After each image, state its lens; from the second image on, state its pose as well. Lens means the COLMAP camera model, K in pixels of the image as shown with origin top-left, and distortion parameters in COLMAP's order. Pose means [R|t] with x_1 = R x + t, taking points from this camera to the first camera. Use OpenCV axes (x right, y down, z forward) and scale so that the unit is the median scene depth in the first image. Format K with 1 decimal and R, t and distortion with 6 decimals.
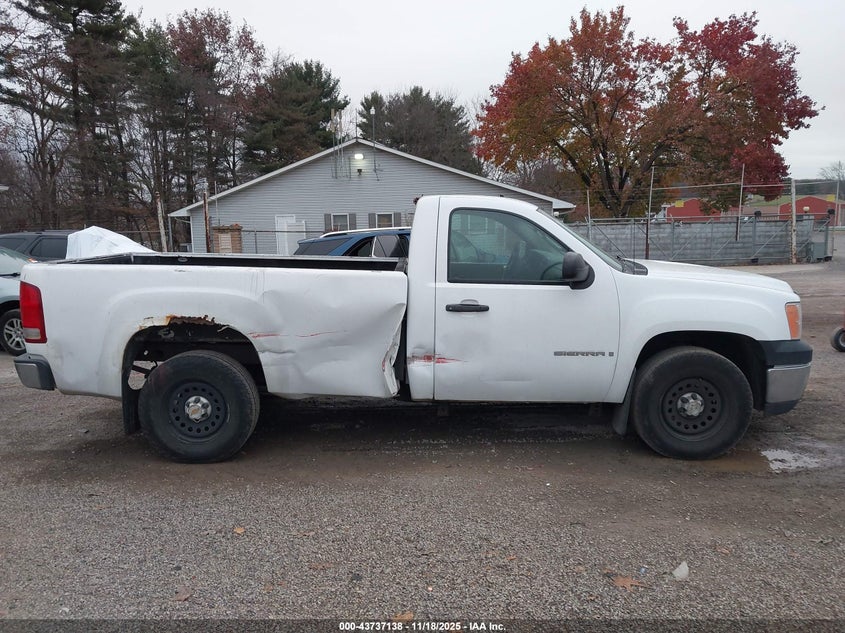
lens RADIAL K [[614.8, 0, 422.5], [0, 614.8, 316.5], [0, 0, 1]] dist [-0.001225, -0.000038]
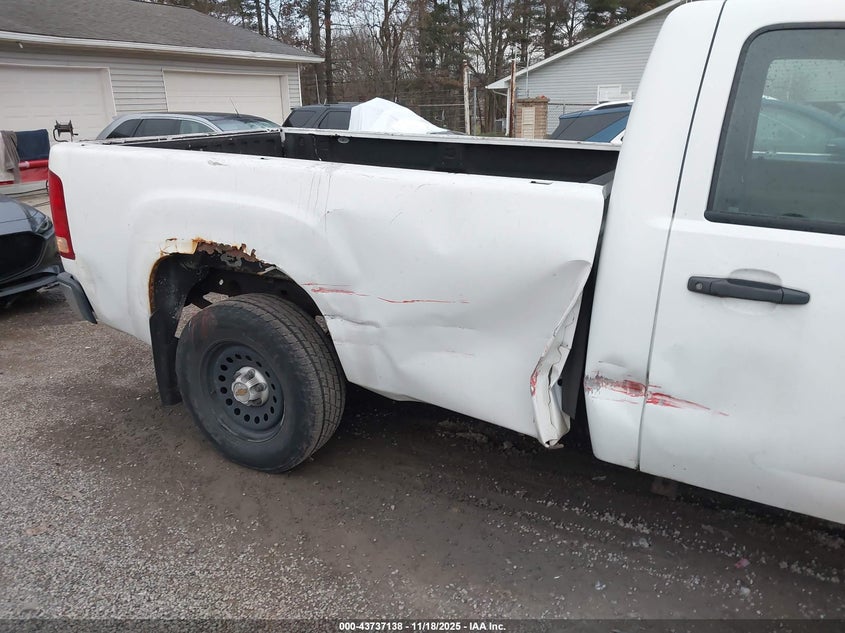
lens RADIAL K [[636.5, 0, 422.5], [0, 636.5, 316.5], [0, 0, 1]] dist [0.038328, -0.001203]
pose [[0.878961, 0.150828, -0.452414, 0.077654], [-0.067054, 0.978331, 0.195886, -0.062985], [0.472156, -0.141840, 0.870029, 0.531593]]
